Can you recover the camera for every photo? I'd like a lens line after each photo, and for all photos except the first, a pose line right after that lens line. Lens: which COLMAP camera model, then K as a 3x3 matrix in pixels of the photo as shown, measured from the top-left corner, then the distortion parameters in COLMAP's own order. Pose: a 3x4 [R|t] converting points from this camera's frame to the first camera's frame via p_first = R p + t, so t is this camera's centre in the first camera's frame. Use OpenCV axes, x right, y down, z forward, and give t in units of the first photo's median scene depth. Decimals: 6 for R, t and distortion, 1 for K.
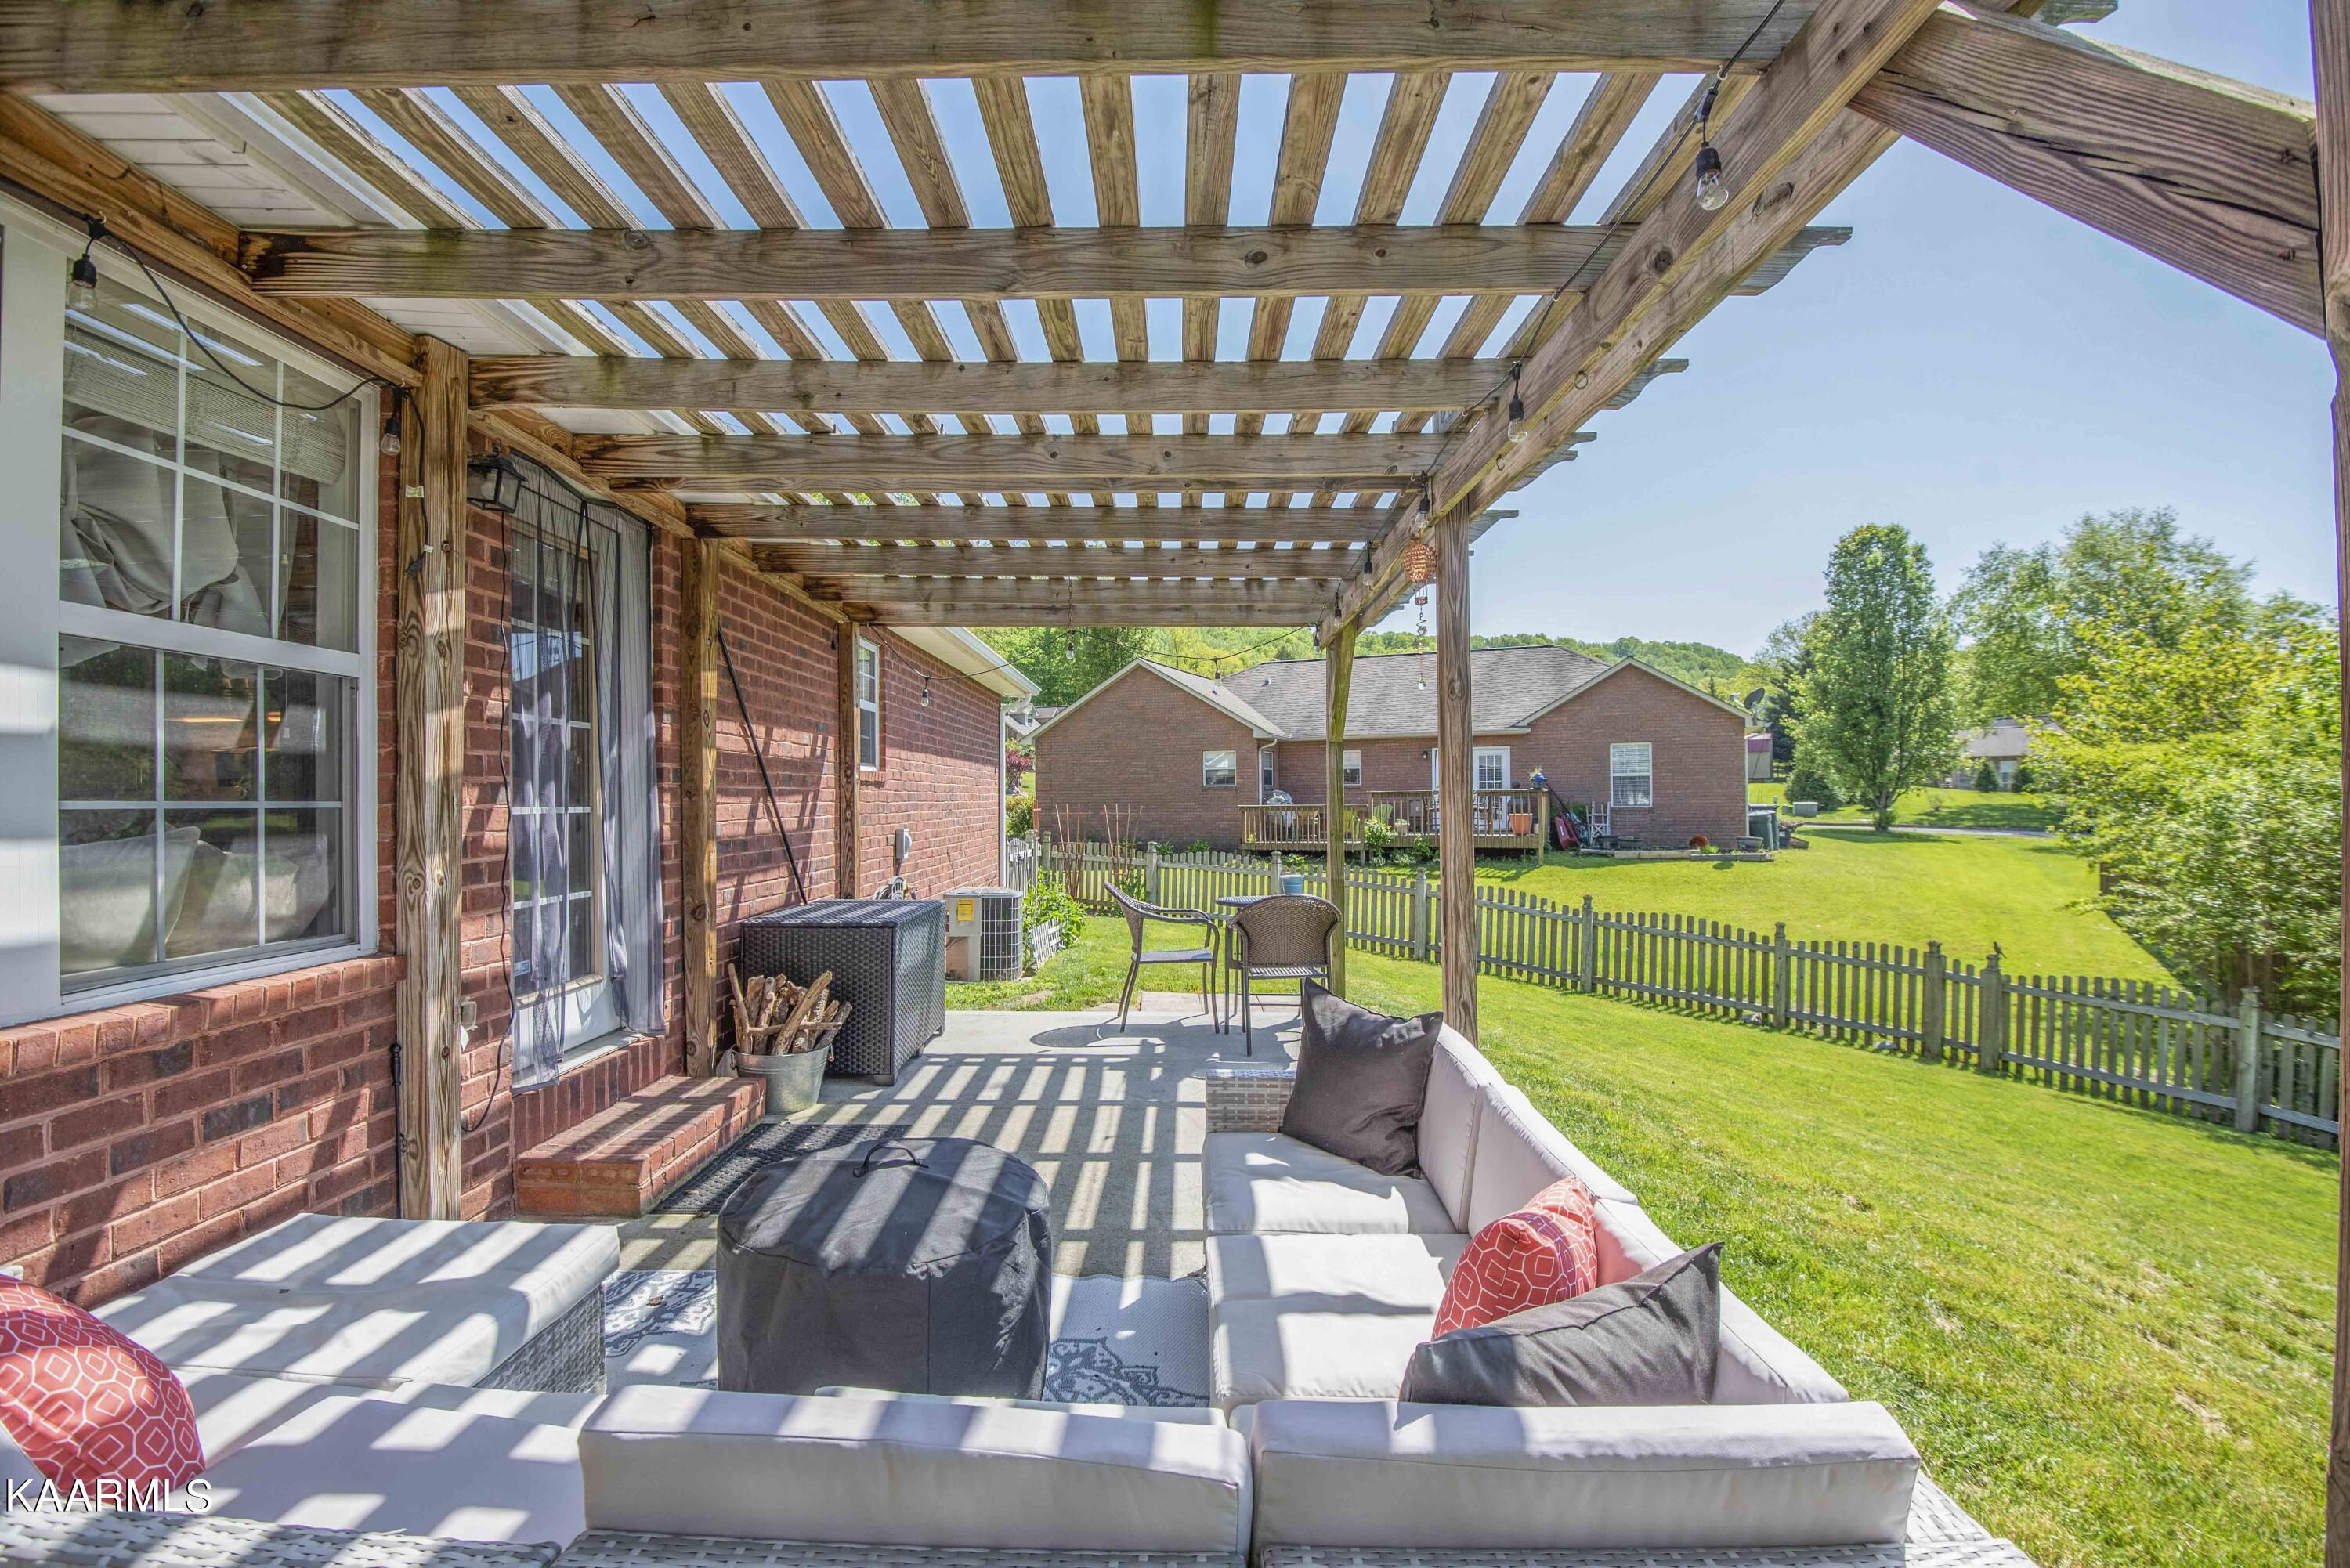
lens RADIAL K [[1070.9, 0, 1172.0], [0, 1070.9, 796.0], [0, 0, 1]] dist [-0.004352, -0.023031]
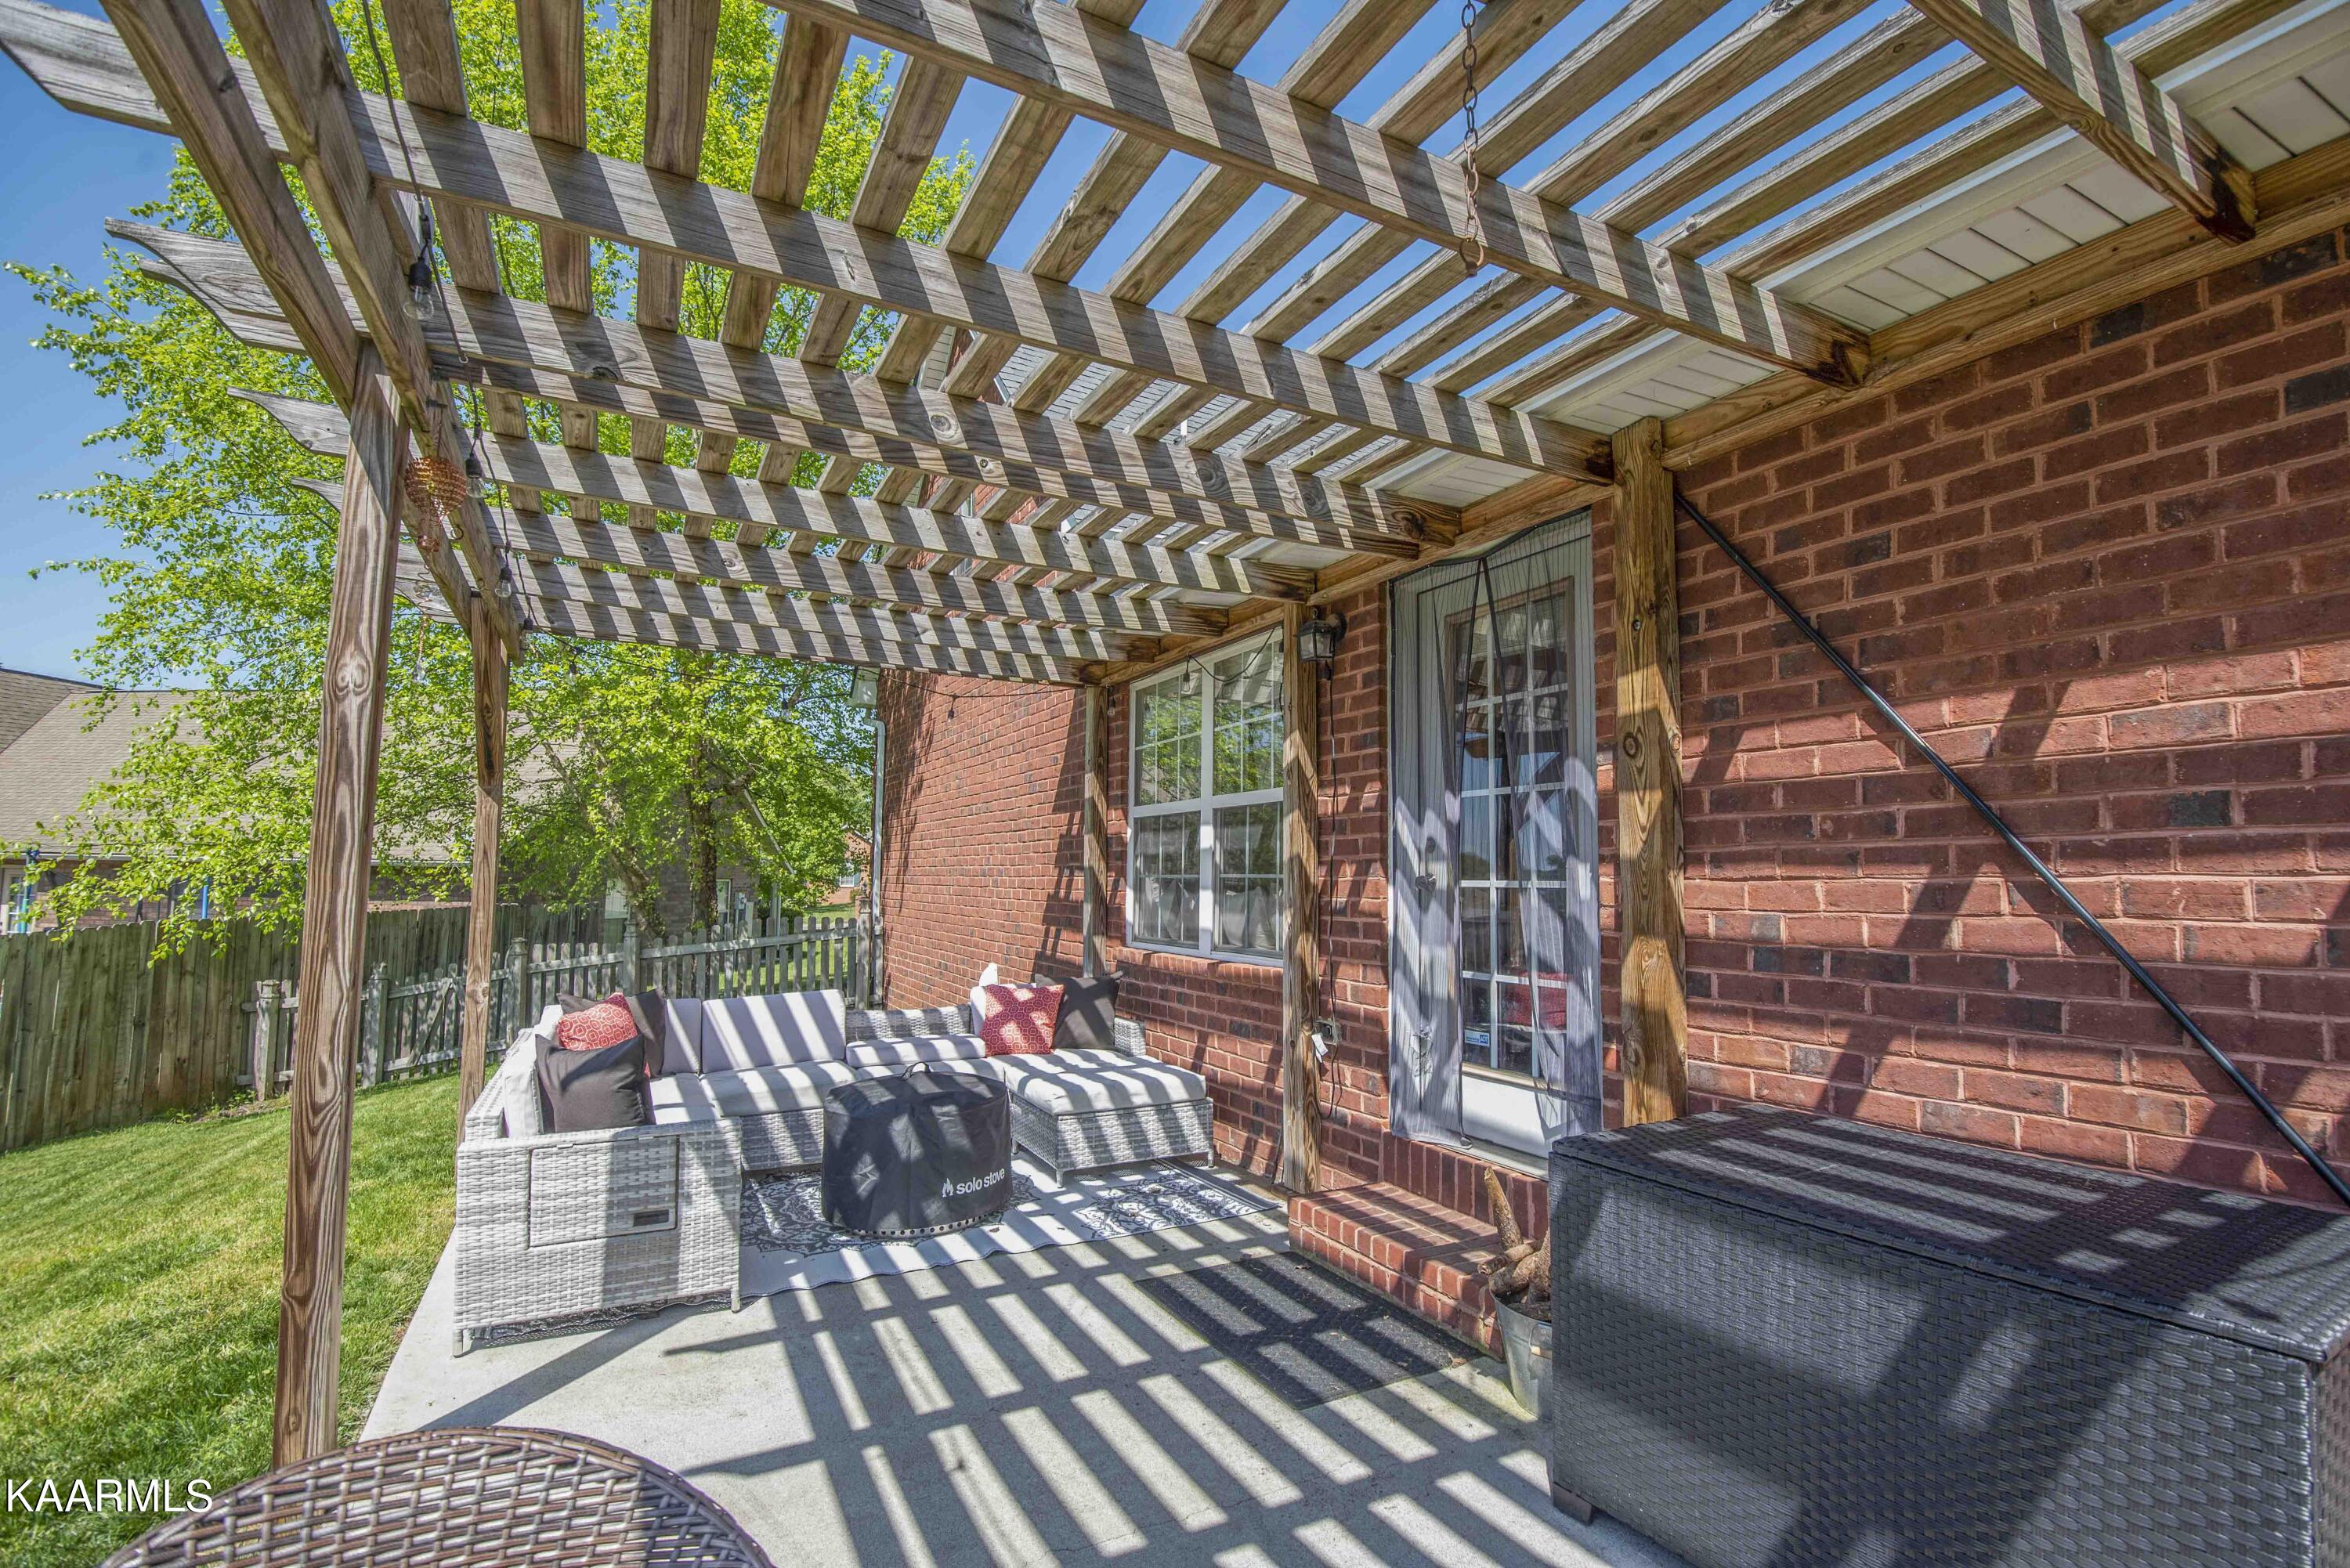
lens RADIAL K [[1070.9, 0, 1172.0], [0, 1070.9, 796.0], [0, 0, 1]] dist [-0.004352, -0.023031]
pose [[-0.883987, -0.039068, -0.465876, 0.106680], [-0.002003, 0.996810, -0.079791, 0.009968], [0.467507, -0.069601, -0.881245, 1.439518]]
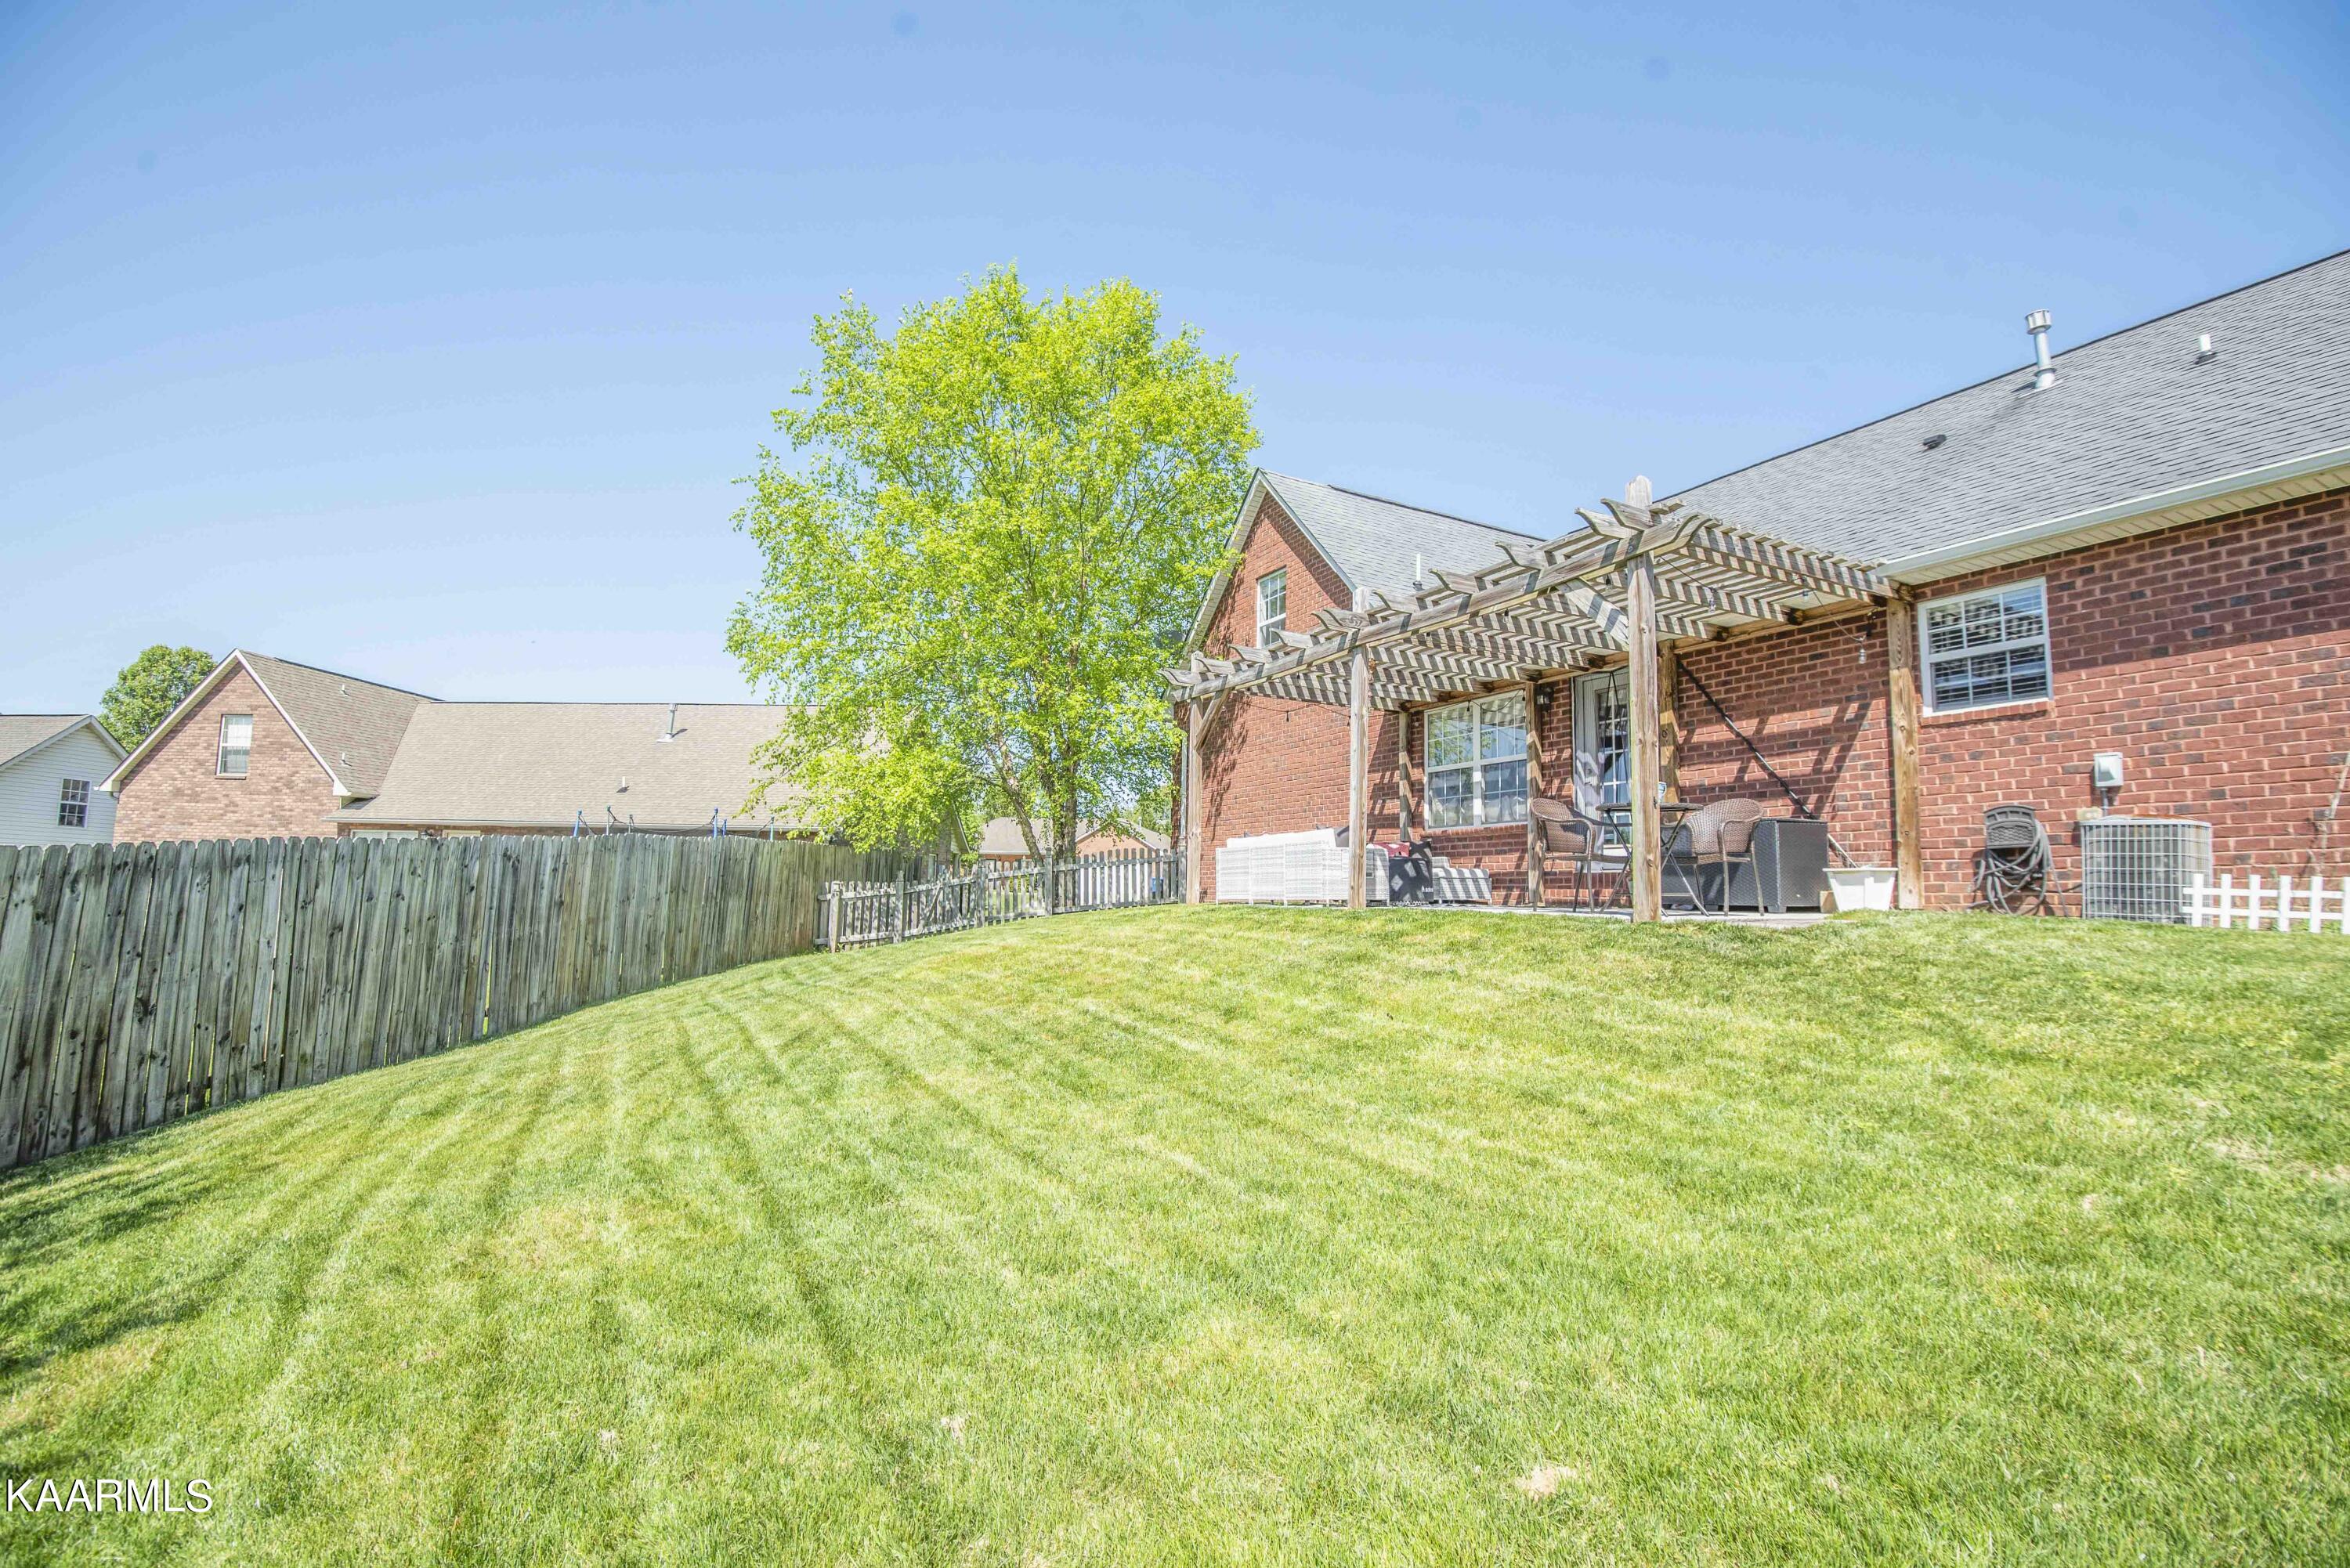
lens RADIAL K [[1070.9, 0, 1172.0], [0, 1070.9, 796.0], [0, 0, 1]] dist [-0.004352, -0.023031]
pose [[-0.878183, -0.053881, -0.475280, 1.513735], [-0.009241, 0.995361, -0.095767, 0.279596], [0.478236, -0.079709, -0.874607, 2.448440]]
